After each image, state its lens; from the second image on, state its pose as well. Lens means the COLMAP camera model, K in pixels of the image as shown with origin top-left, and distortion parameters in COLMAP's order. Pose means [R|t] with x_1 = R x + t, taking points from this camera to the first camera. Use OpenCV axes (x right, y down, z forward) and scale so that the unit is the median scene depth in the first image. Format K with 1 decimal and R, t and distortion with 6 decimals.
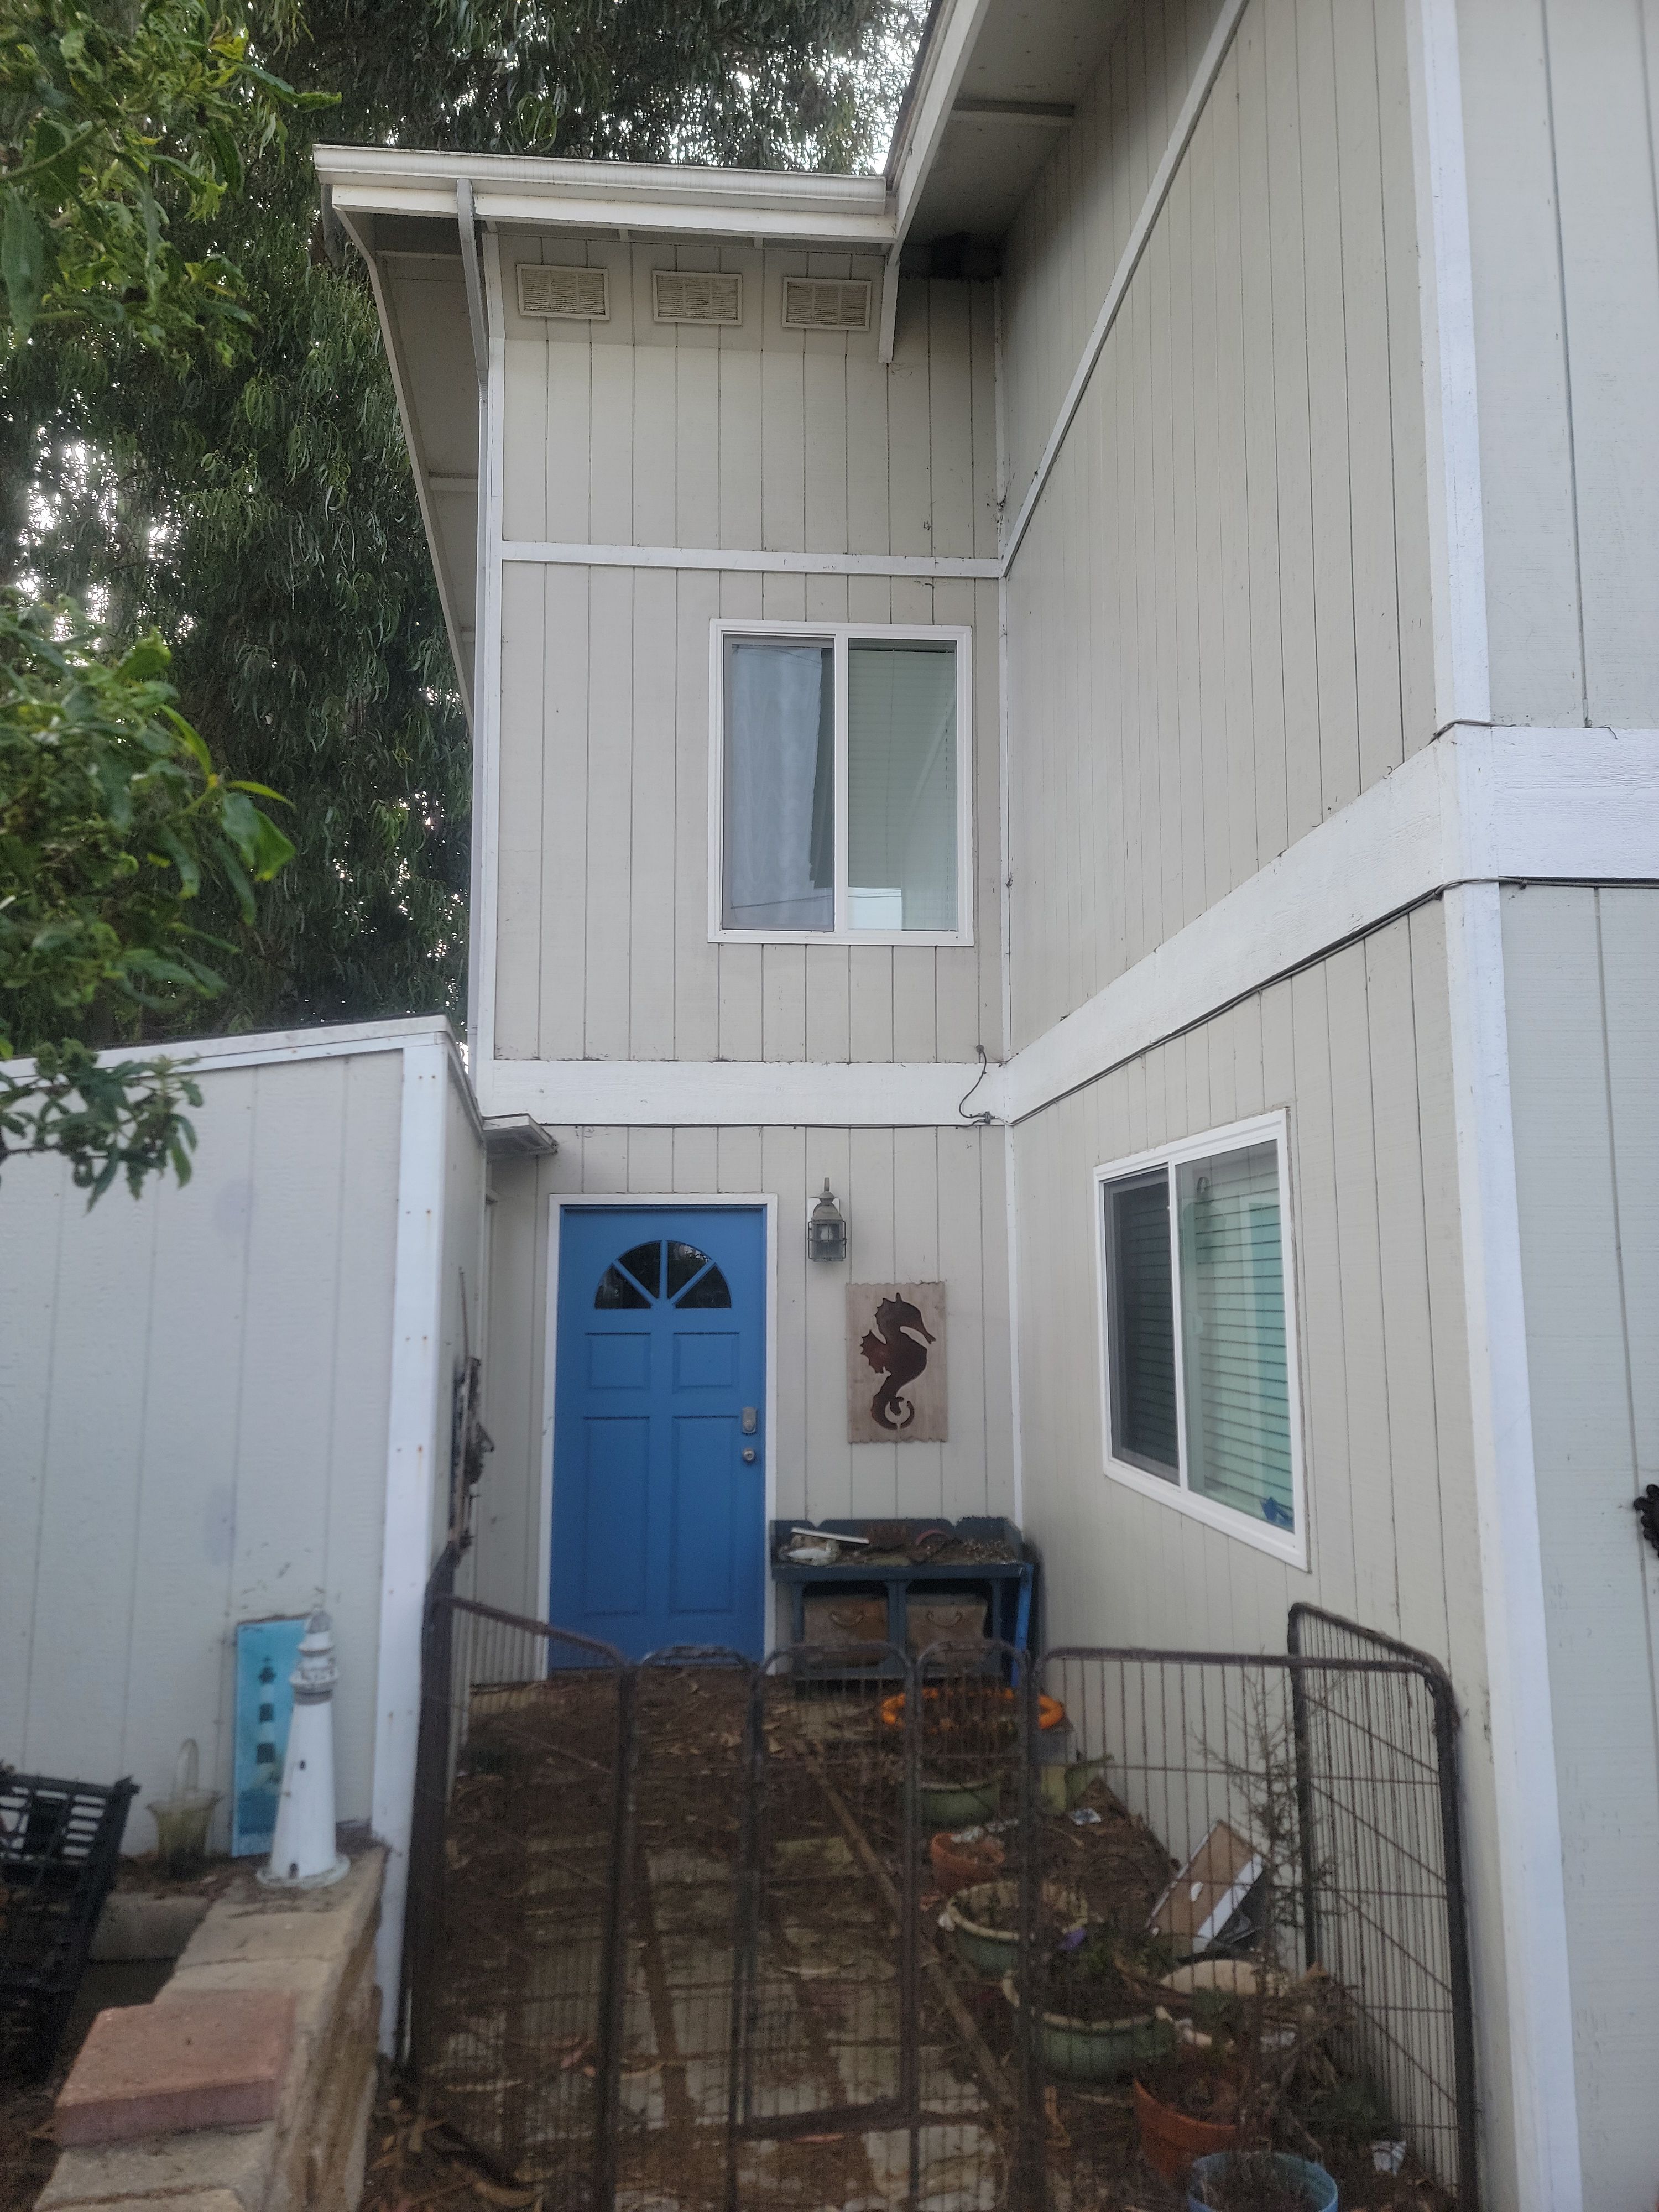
lens RADIAL K [[1519.4, 0, 836.2], [0, 1519.4, 1139.8], [0, 0, 1]] dist [0.106140, -0.085424]
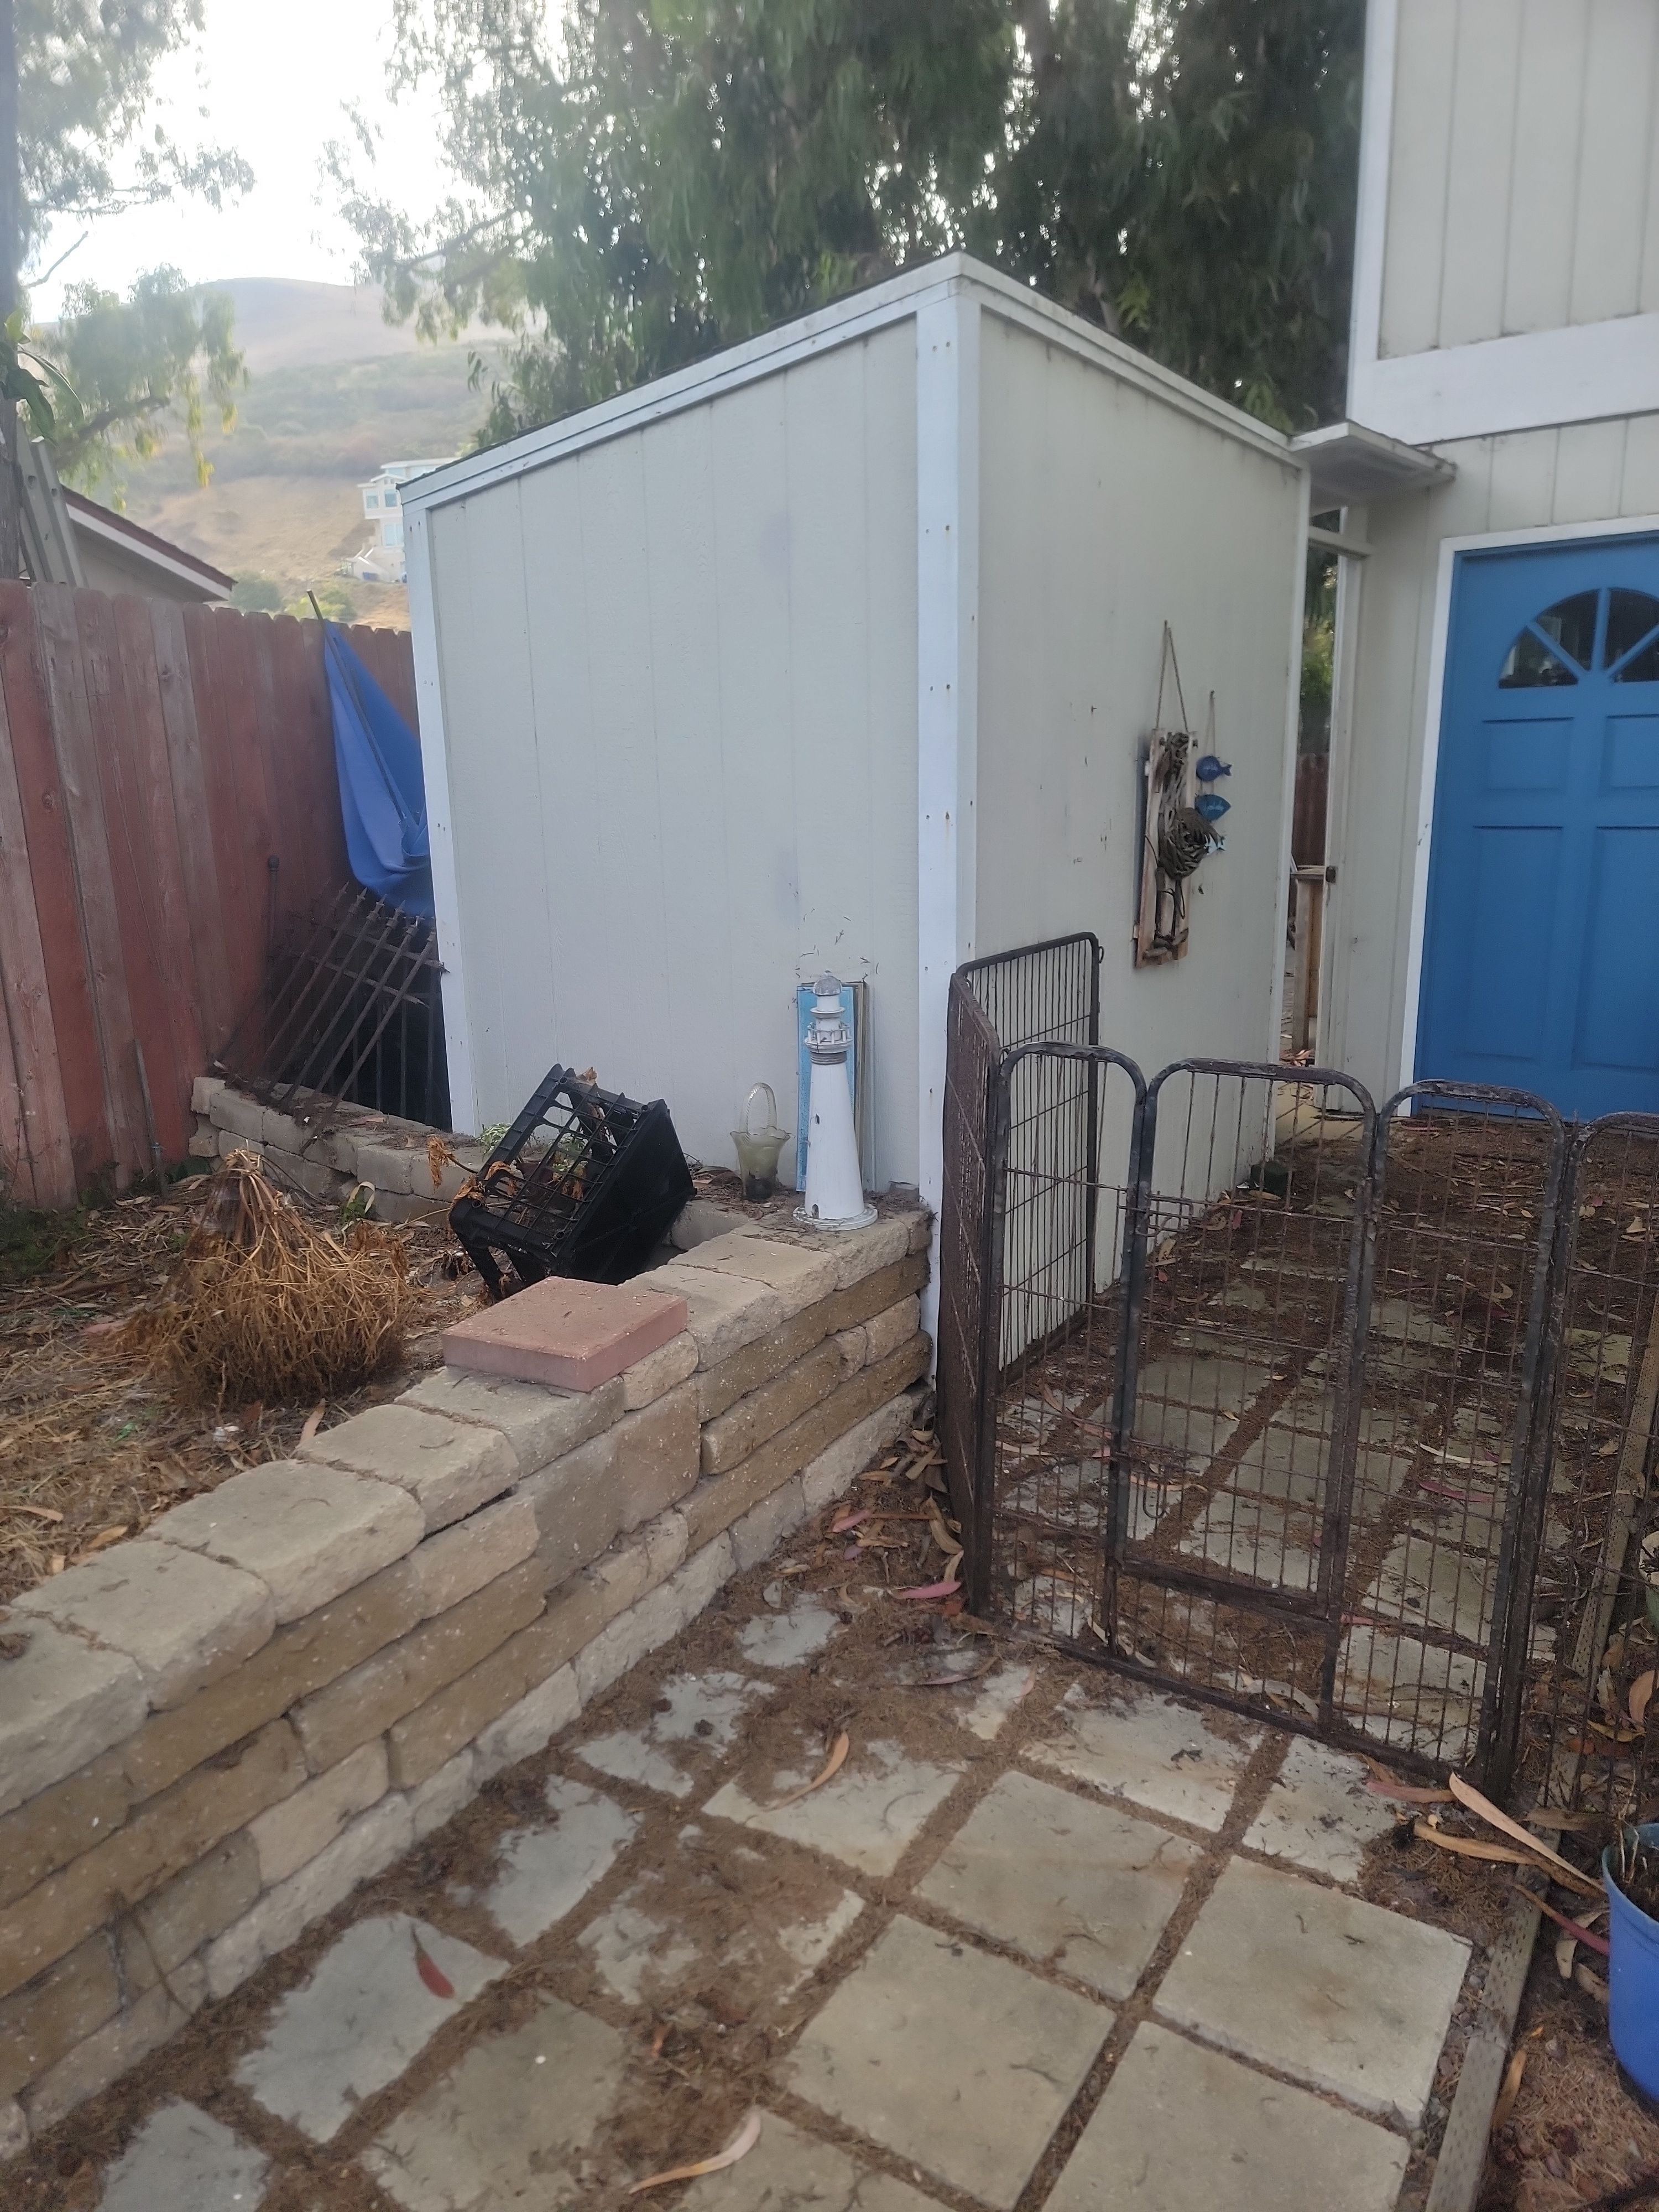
lens RADIAL K [[1519.4, 0, 836.2], [0, 1519.4, 1139.8], [0, 0, 1]] dist [0.106140, -0.085424]
pose [[0.736078, 0.144471, -0.661300, 0.292281], [0.093085, 0.946072, 0.310295, 0.096190], [0.670466, -0.289958, 0.682935, 0.290950]]
